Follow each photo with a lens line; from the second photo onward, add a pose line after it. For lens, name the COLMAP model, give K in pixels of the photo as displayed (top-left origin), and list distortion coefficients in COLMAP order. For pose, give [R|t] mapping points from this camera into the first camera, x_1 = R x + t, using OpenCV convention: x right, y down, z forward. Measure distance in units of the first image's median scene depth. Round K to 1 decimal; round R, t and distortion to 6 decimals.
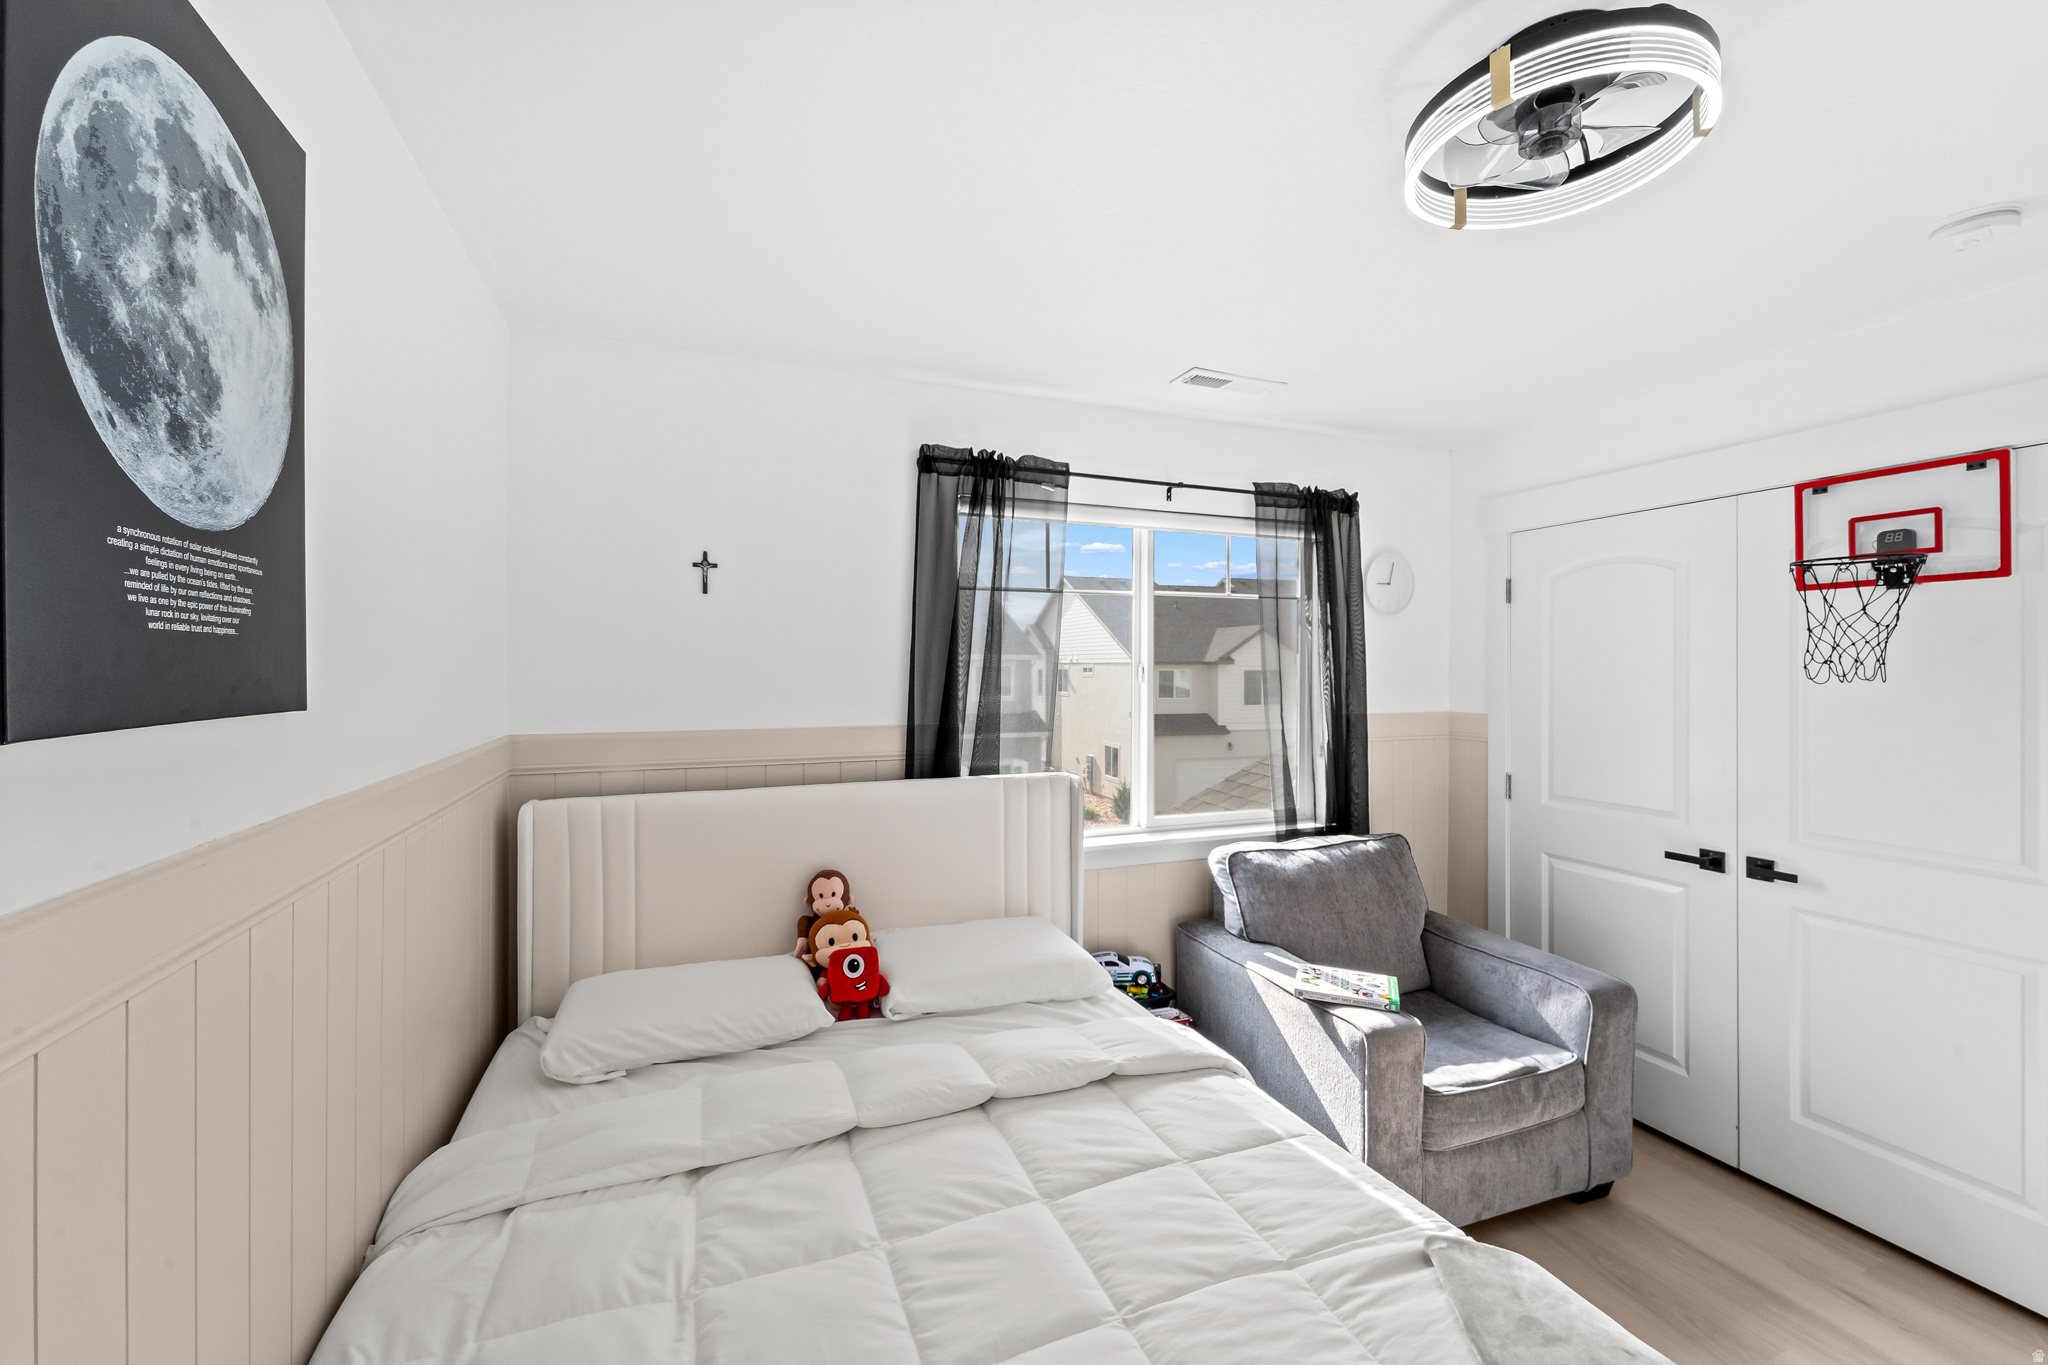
lens RADIAL K [[847.6, 0, 1025.4], [0, 847.6, 668.0], [0, 0, 1]] dist [0.005254, -0.002227]
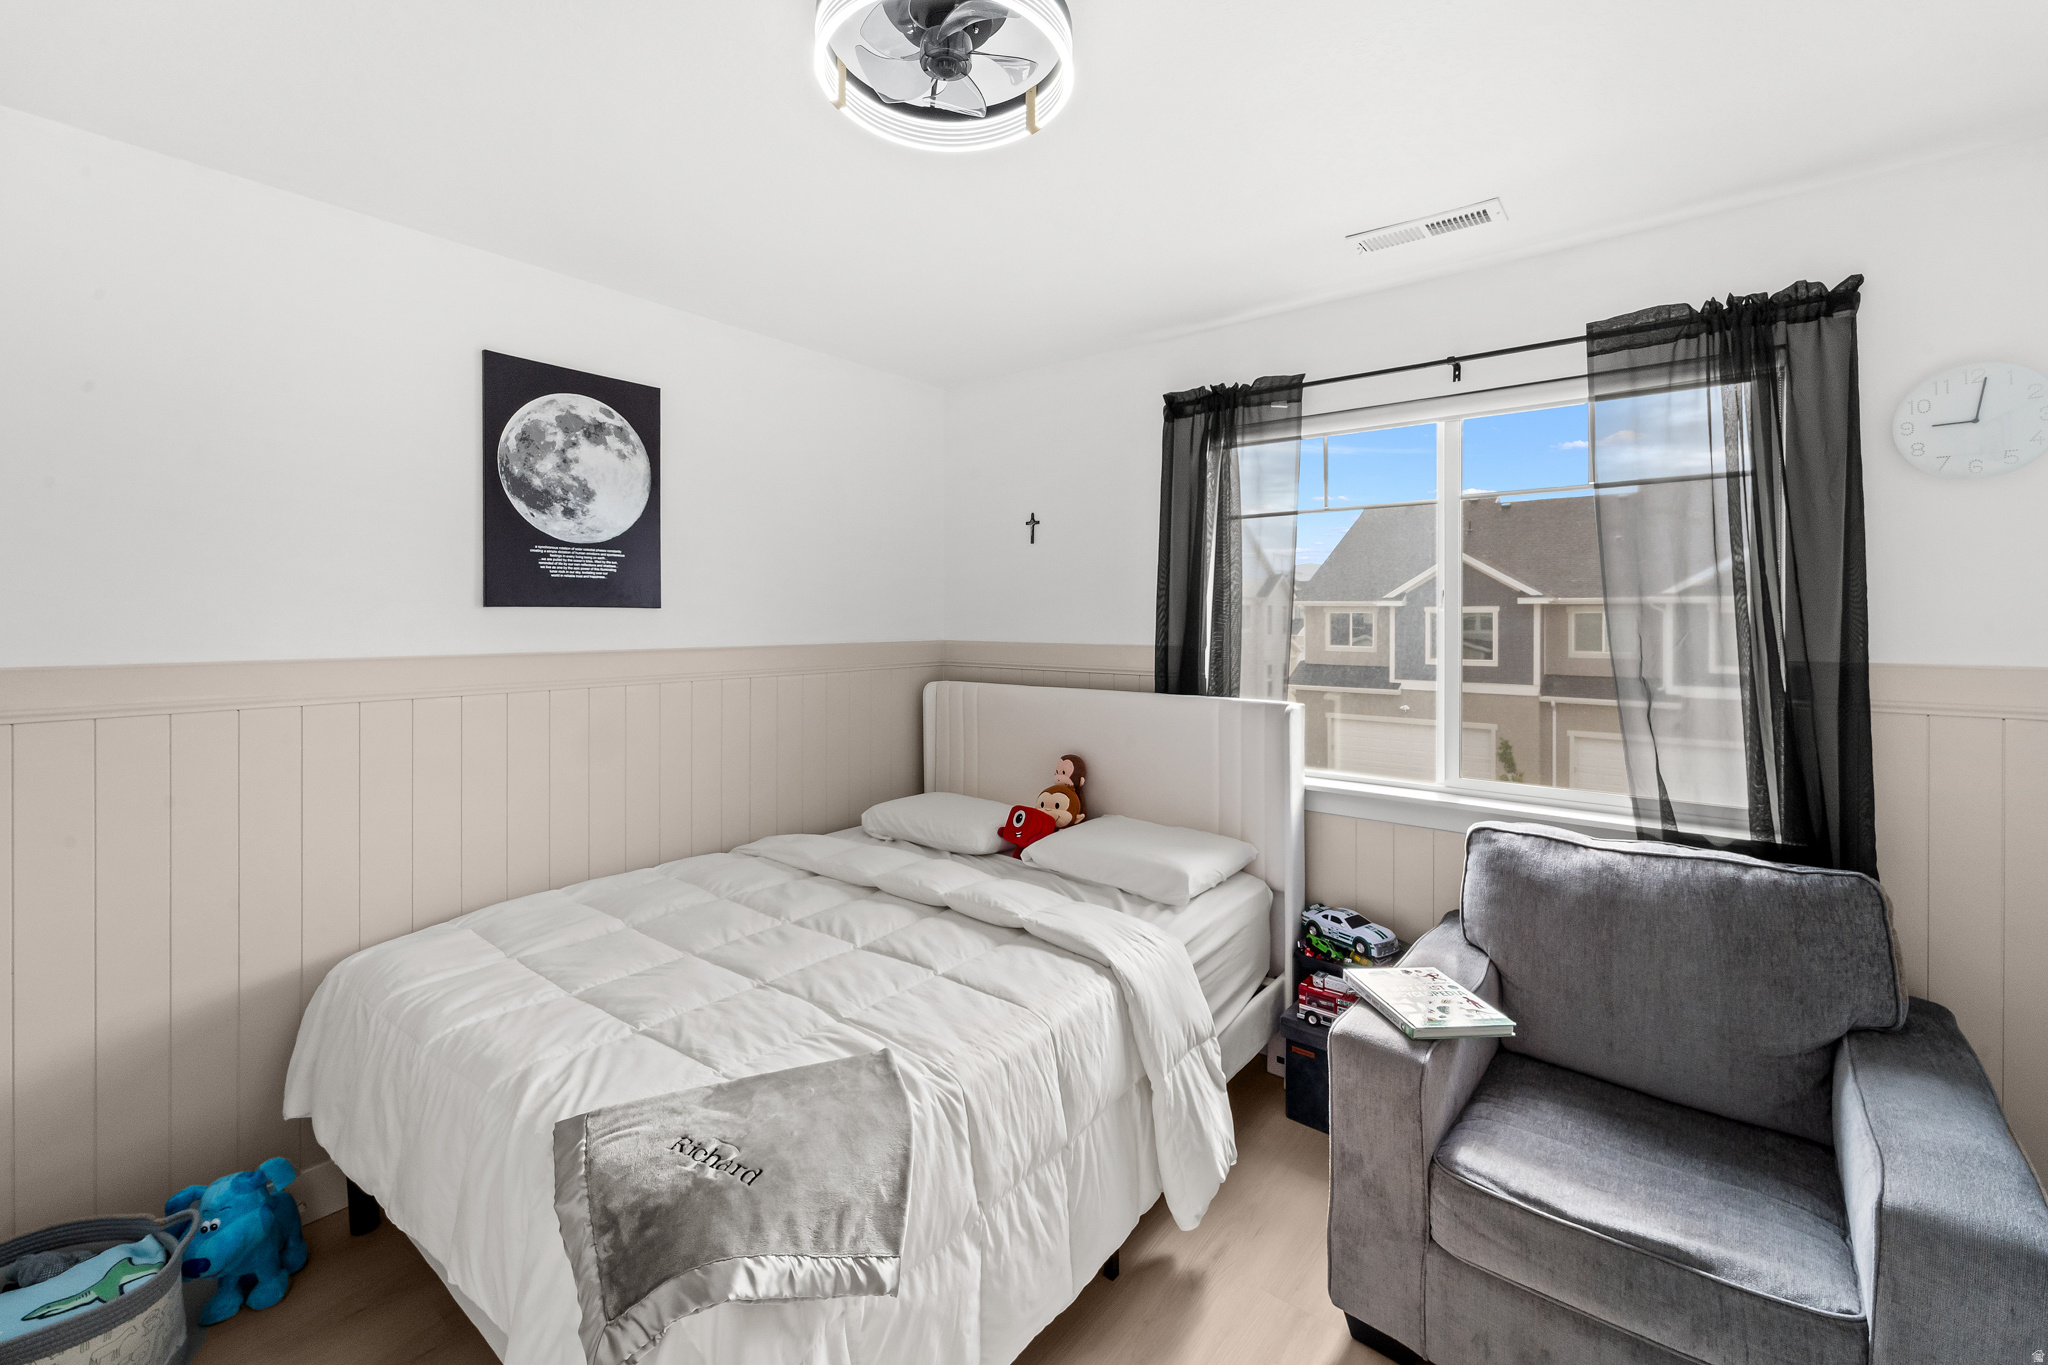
lens RADIAL K [[847.6, 0, 997.6], [0, 847.6, 619.0], [0, 0, 1]] dist [0.005254, -0.002227]
pose [[0.487418, 0.002590, -0.873165, 0.748964], [-0.001760, 0.999996, 0.001984, 0.030275], [0.873167, 0.000570, 0.487421, 0.262289]]
